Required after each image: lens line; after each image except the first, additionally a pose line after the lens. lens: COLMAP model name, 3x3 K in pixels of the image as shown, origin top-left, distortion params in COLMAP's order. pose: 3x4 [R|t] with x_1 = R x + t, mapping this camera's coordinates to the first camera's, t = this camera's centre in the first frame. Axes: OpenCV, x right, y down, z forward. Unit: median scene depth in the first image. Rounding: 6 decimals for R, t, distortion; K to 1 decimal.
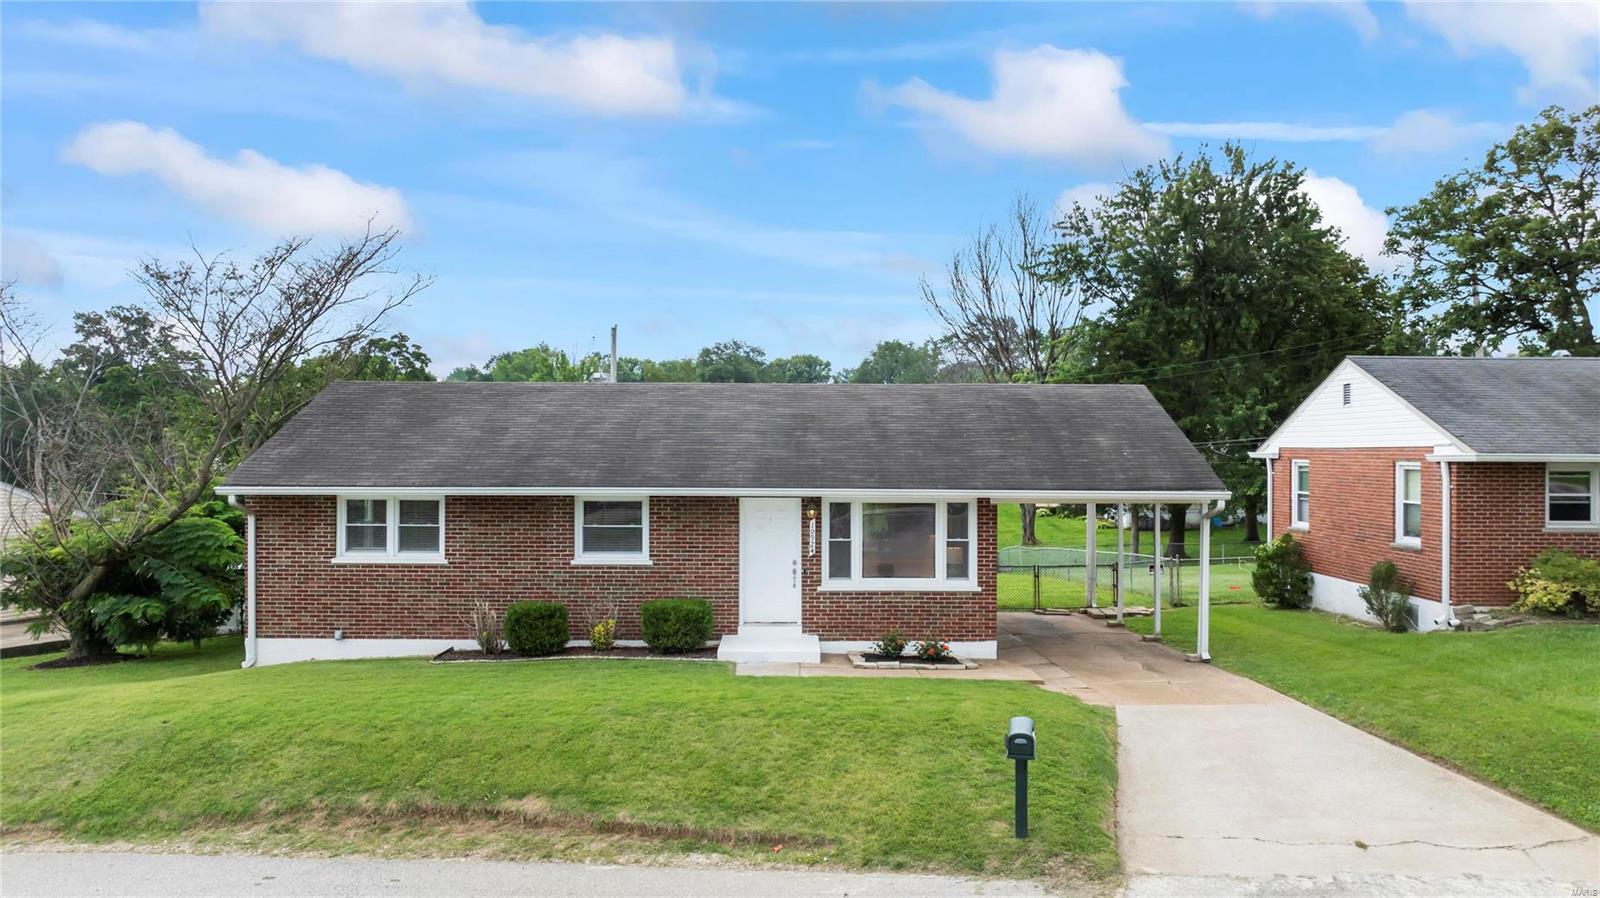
lens RADIAL K [[1140.4, 0, 800.0], [0, 1140.4, 449.0], [0, 0, 1]] dist [-0.020035, -0.005393]
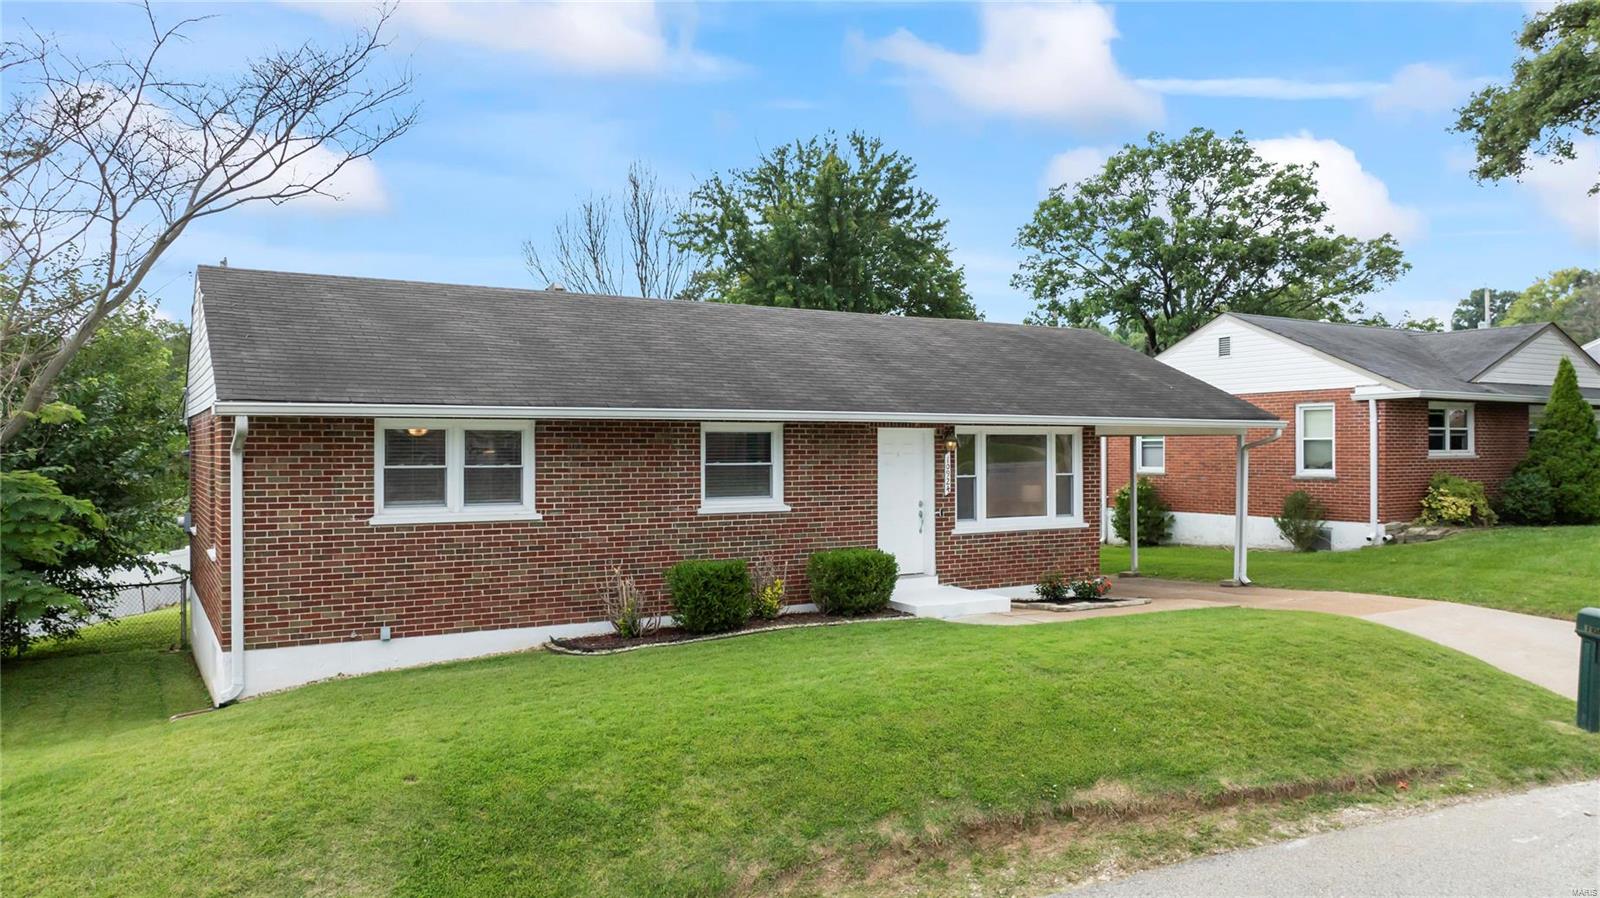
lens RADIAL K [[1140.4, 0, 800.0], [0, 1140.4, 449.0], [0, 0, 1]] dist [-0.020035, -0.005393]
pose [[0.860943, -0.006465, 0.508660, -0.527840], [0.006695, 0.999977, 0.001377, 0.056895], [-0.508657, 0.002220, 0.860966, 0.307256]]
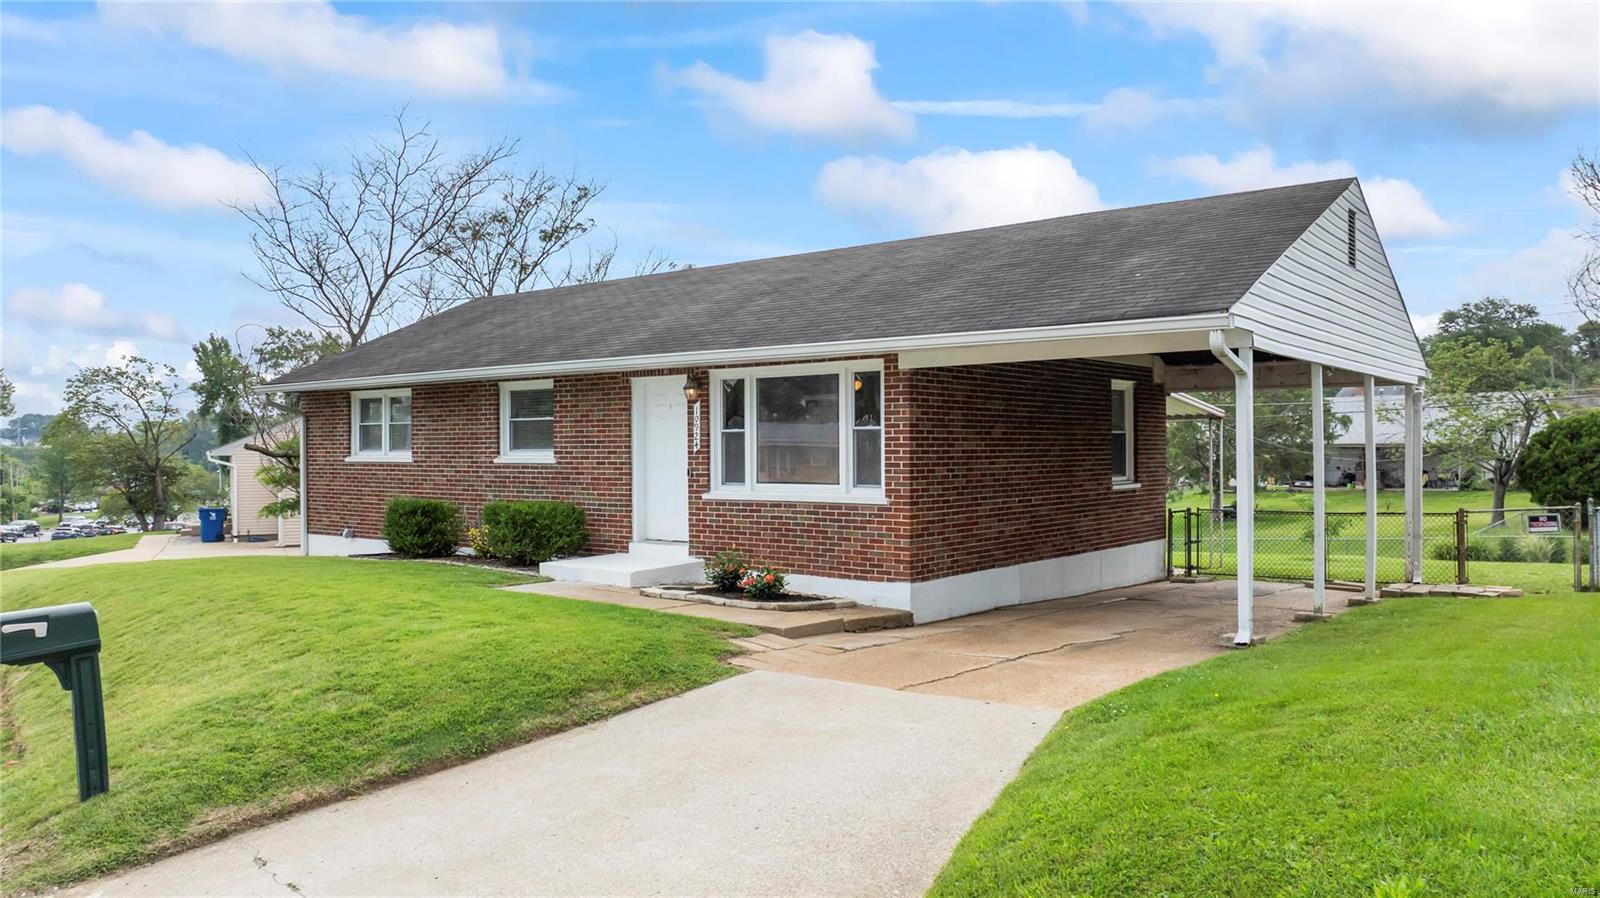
lens RADIAL K [[1140.4, 0, 800.0], [0, 1140.4, 449.0], [0, 0, 1]] dist [-0.020035, -0.005393]
pose [[0.783661, -0.007627, -0.621142, 0.524778], [0.008245, 0.999964, -0.001877, 0.093677], [0.621134, -0.003651, 0.783696, 0.457322]]
